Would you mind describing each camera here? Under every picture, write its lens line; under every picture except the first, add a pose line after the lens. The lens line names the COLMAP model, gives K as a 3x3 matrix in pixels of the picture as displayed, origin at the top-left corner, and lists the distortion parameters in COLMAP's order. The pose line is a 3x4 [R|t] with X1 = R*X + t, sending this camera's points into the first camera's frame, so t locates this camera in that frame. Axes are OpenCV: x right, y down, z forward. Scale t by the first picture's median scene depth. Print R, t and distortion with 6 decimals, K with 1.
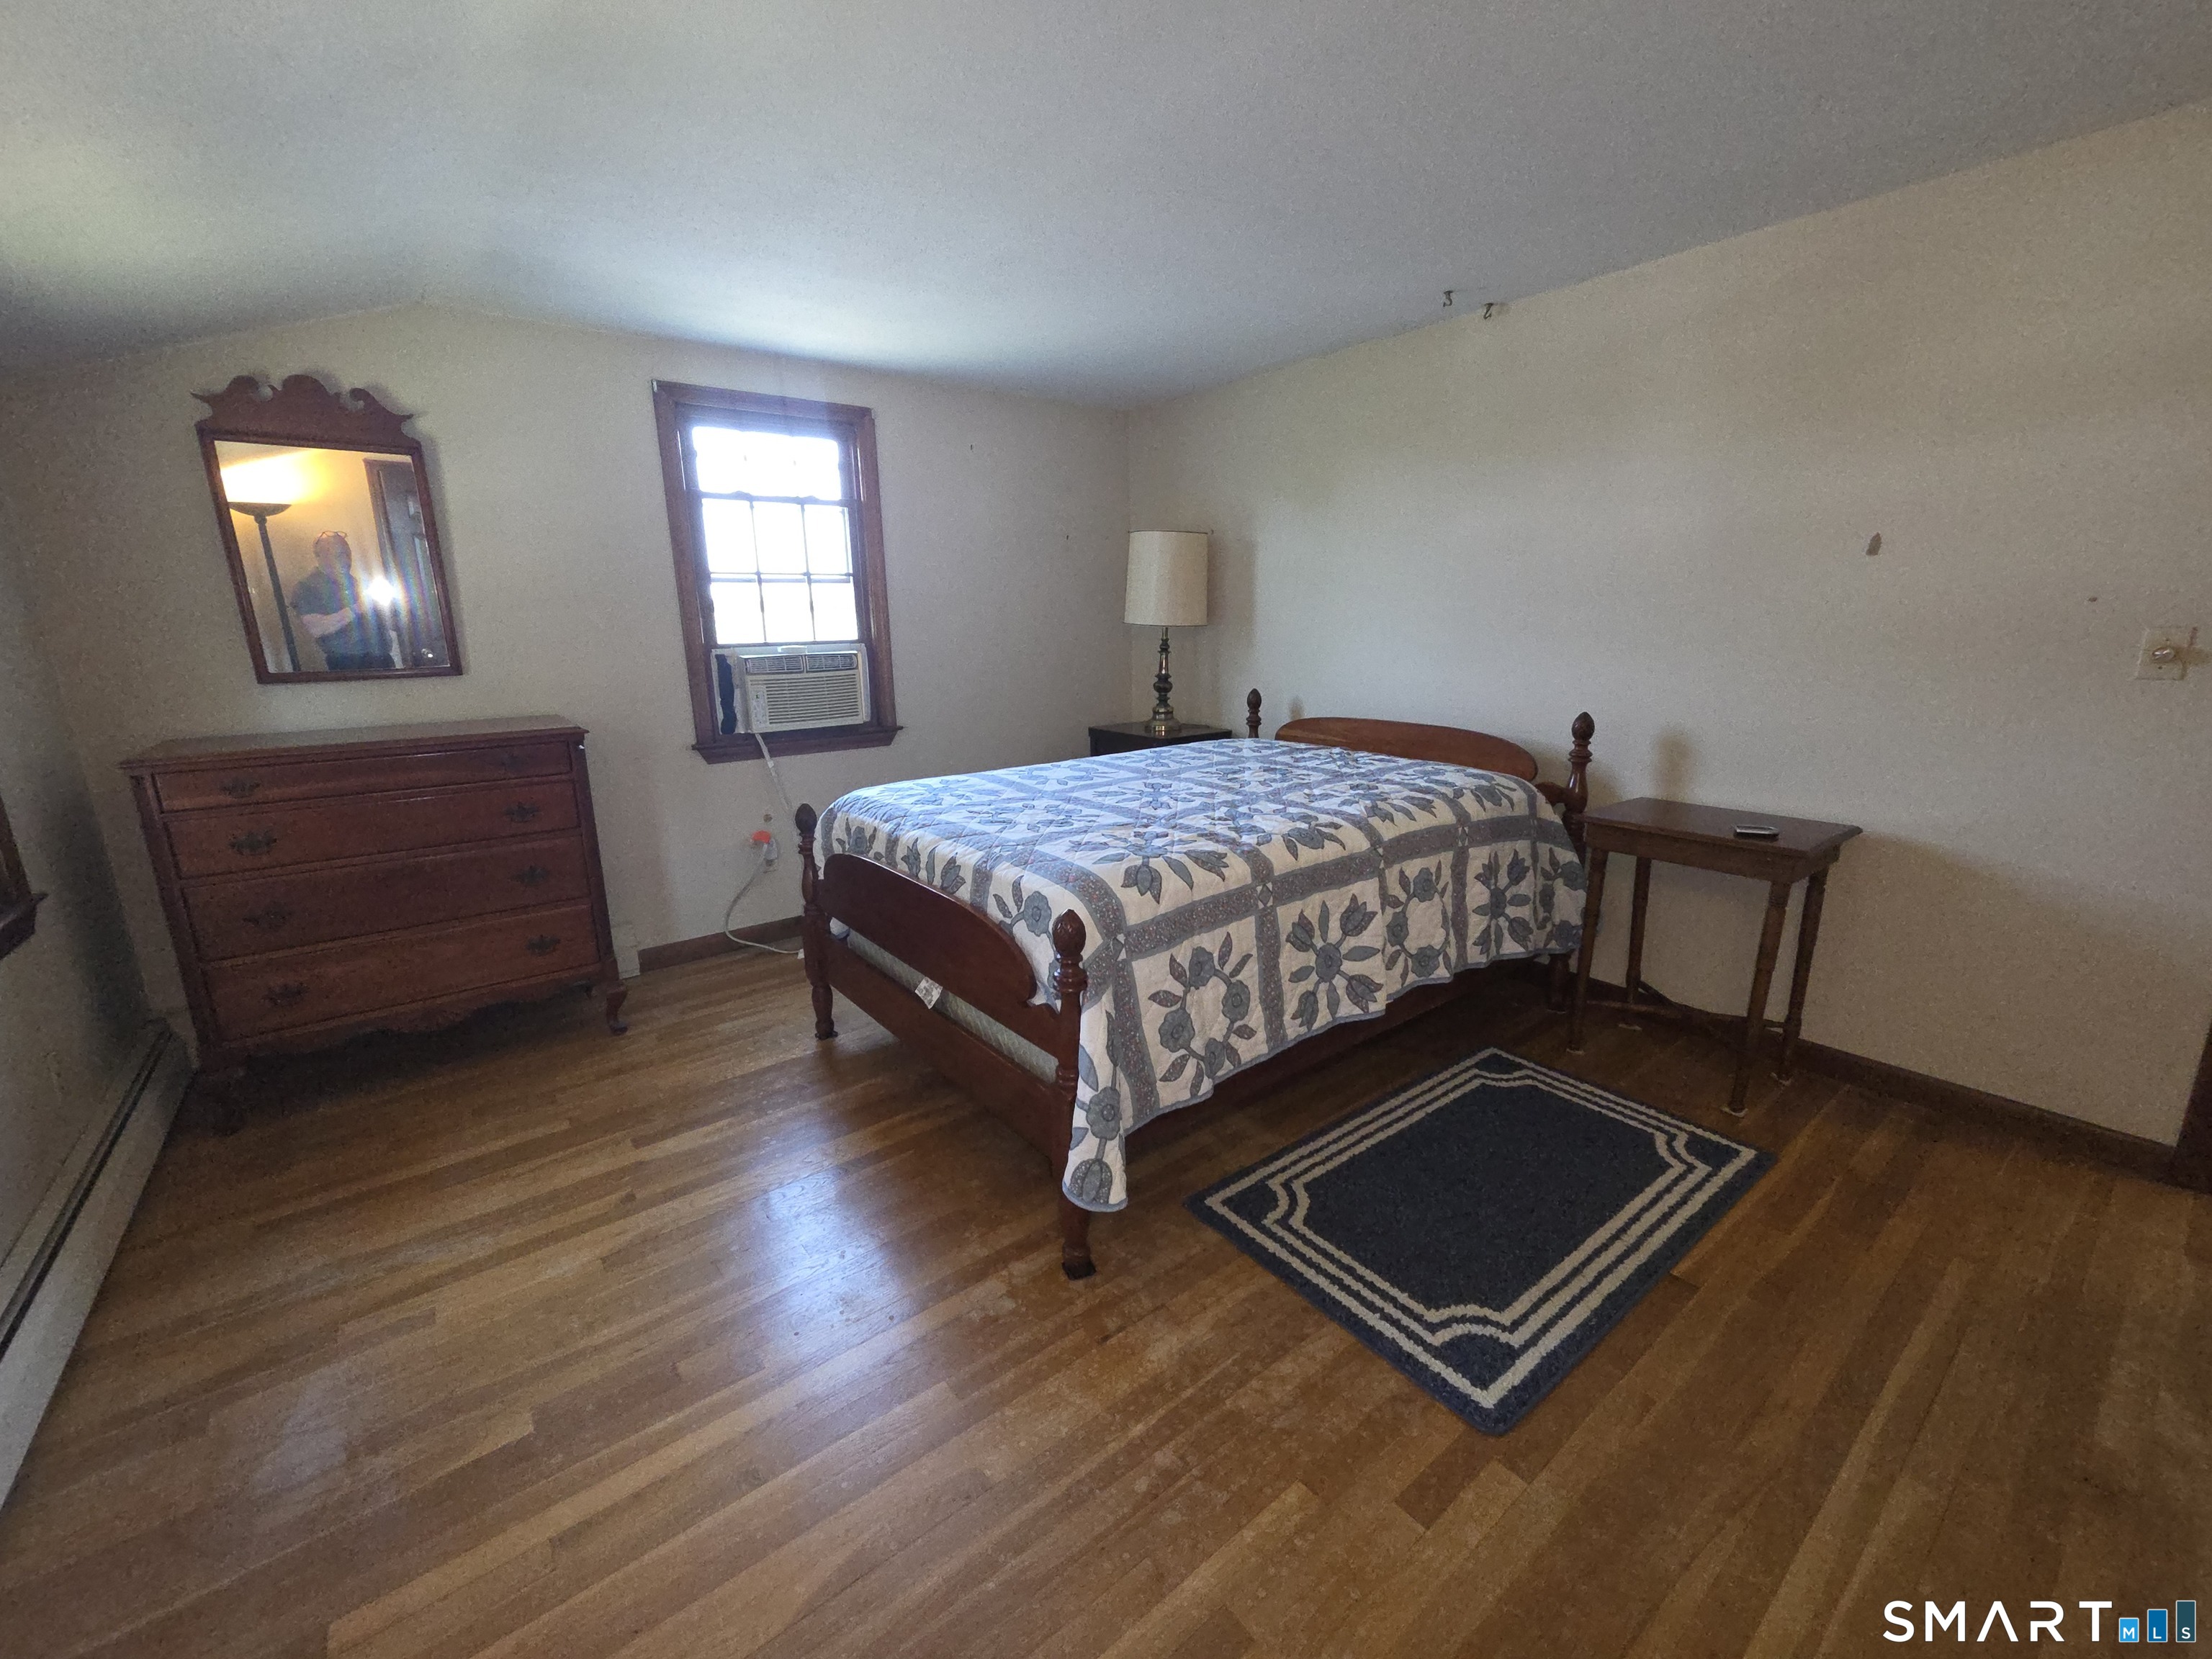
lens RADIAL K [[893.4, 0, 1101.8], [0, 893.4, 830.8], [0, 0, 1]] dist [0.005509, 0.000549]
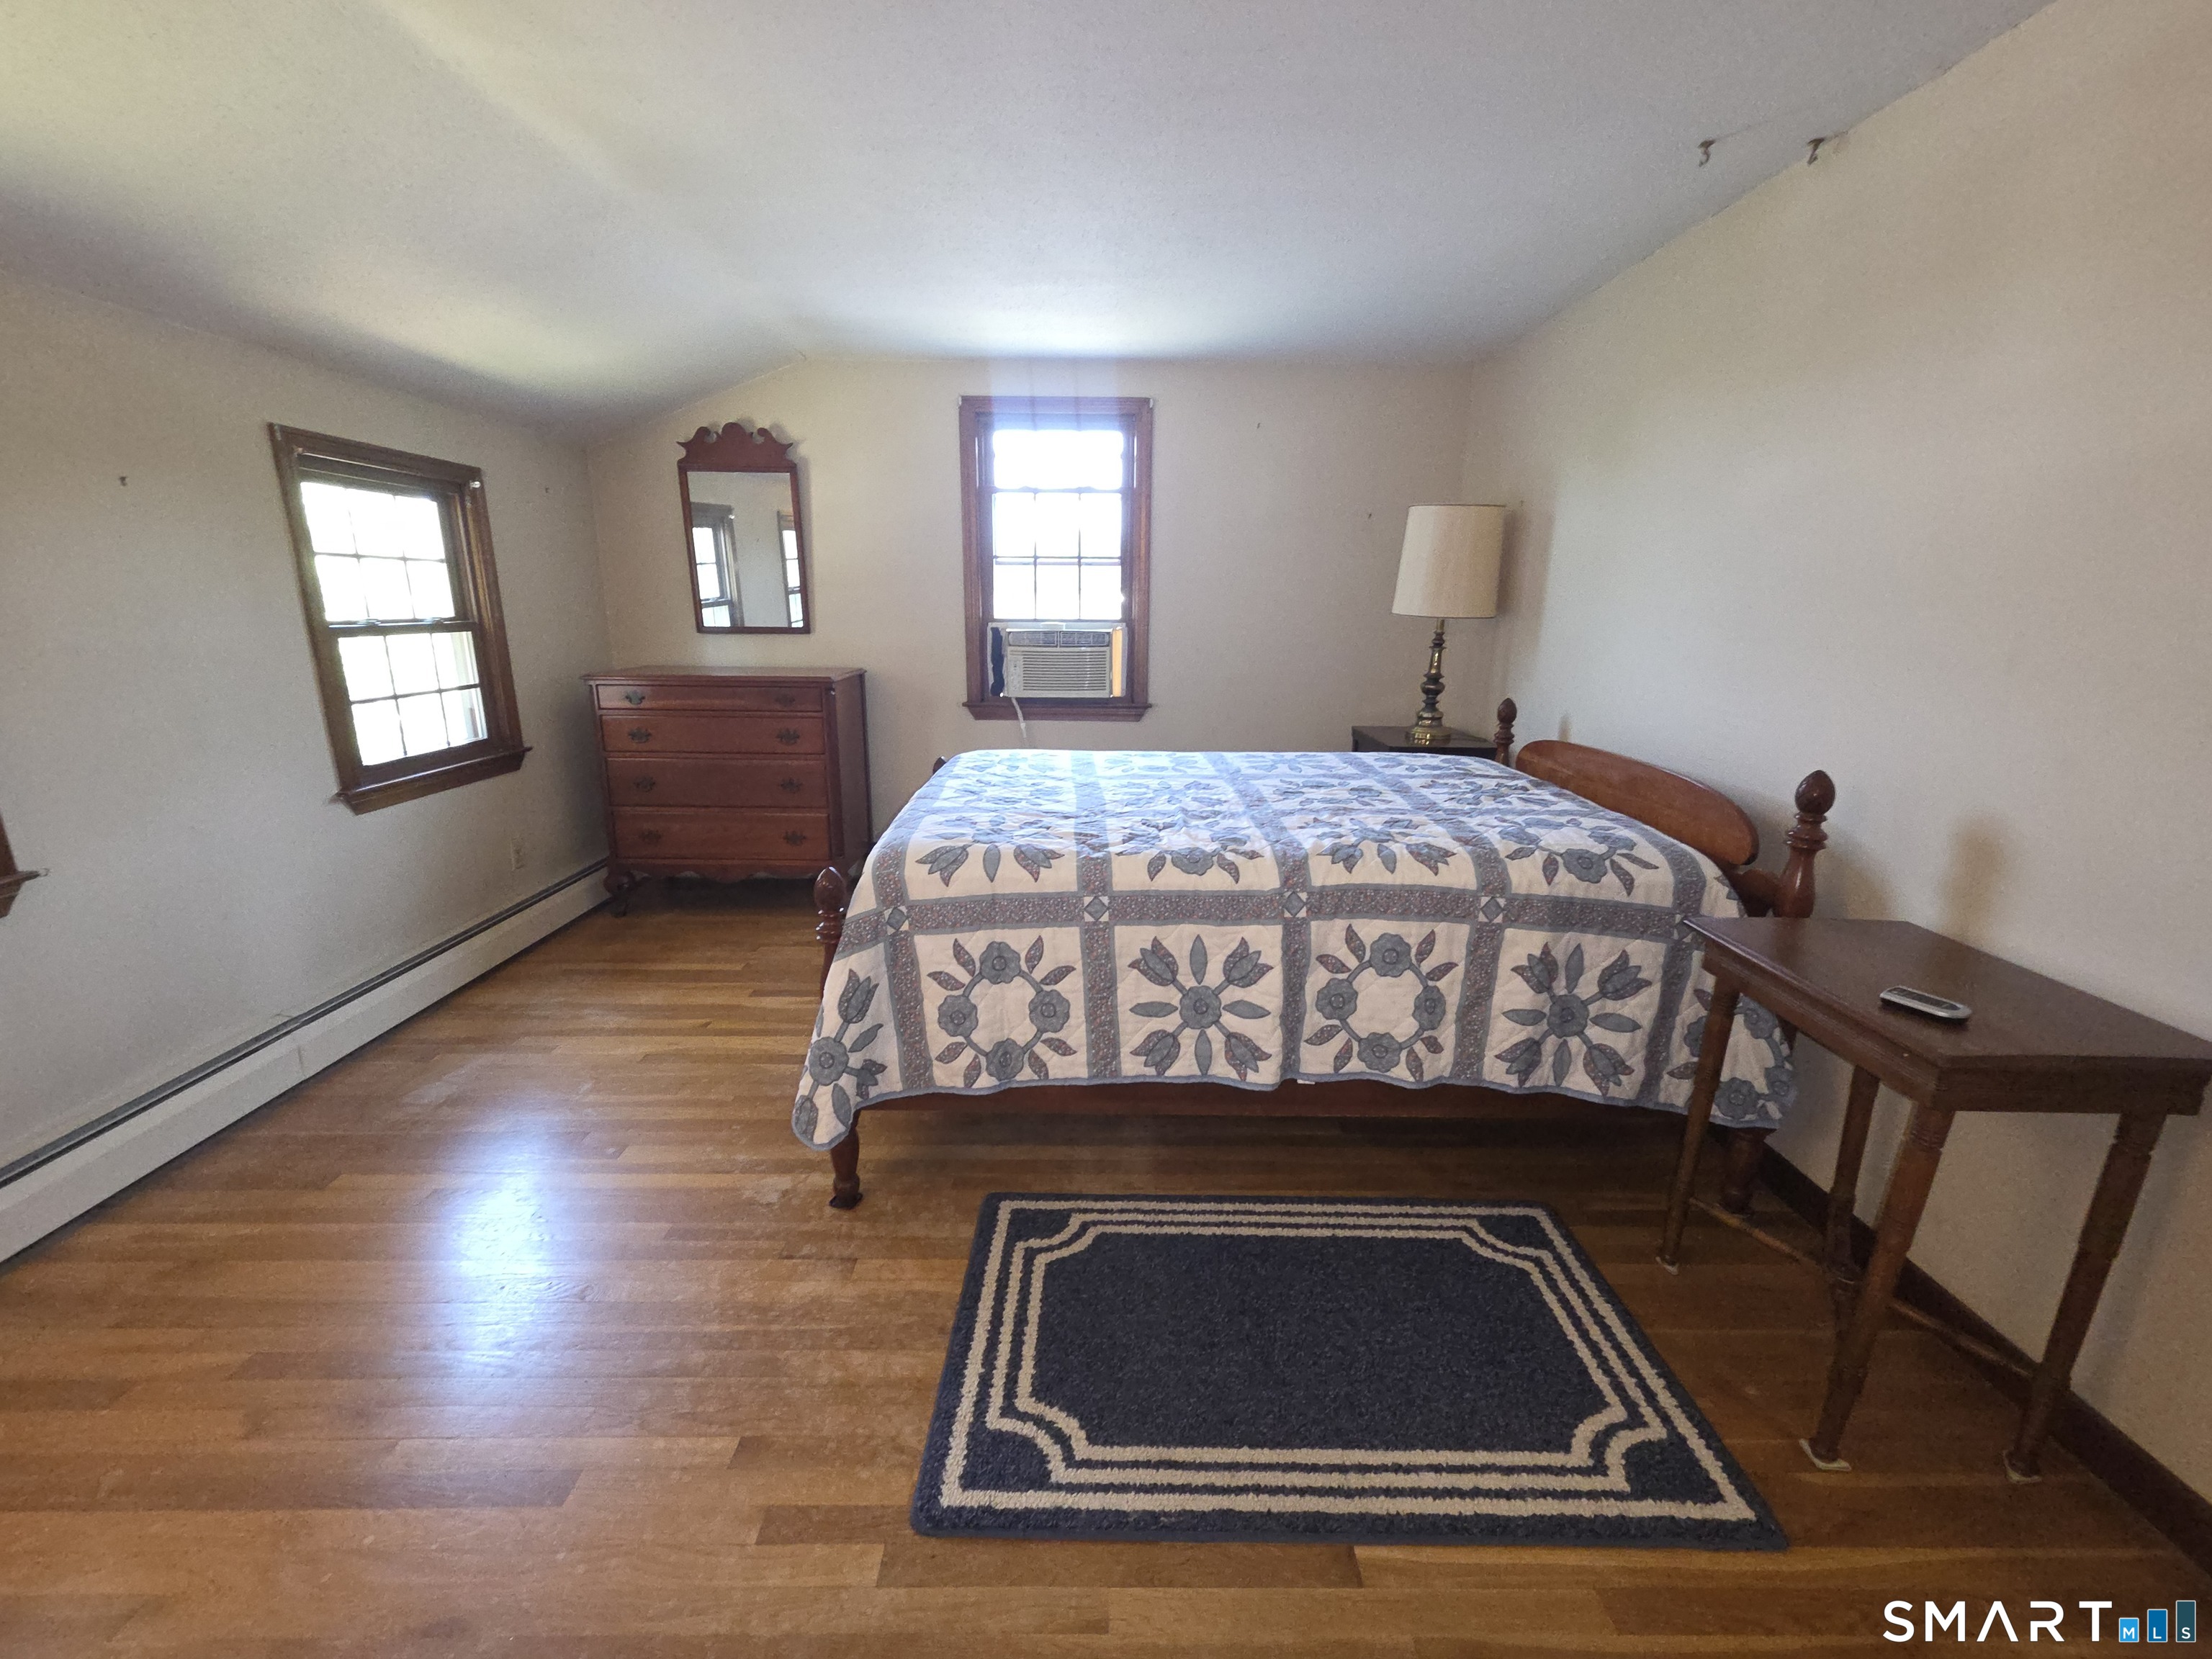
lens RADIAL K [[893.4, 0, 1112.1], [0, 893.4, 830.5], [0, 0, 1]] dist [0.005509, 0.000549]
pose [[0.797173, 0.172947, -0.578451, 0.591885], [-0.163181, 0.984155, 0.069363, -0.060680], [0.581281, 0.039098, 0.812763, 0.217654]]
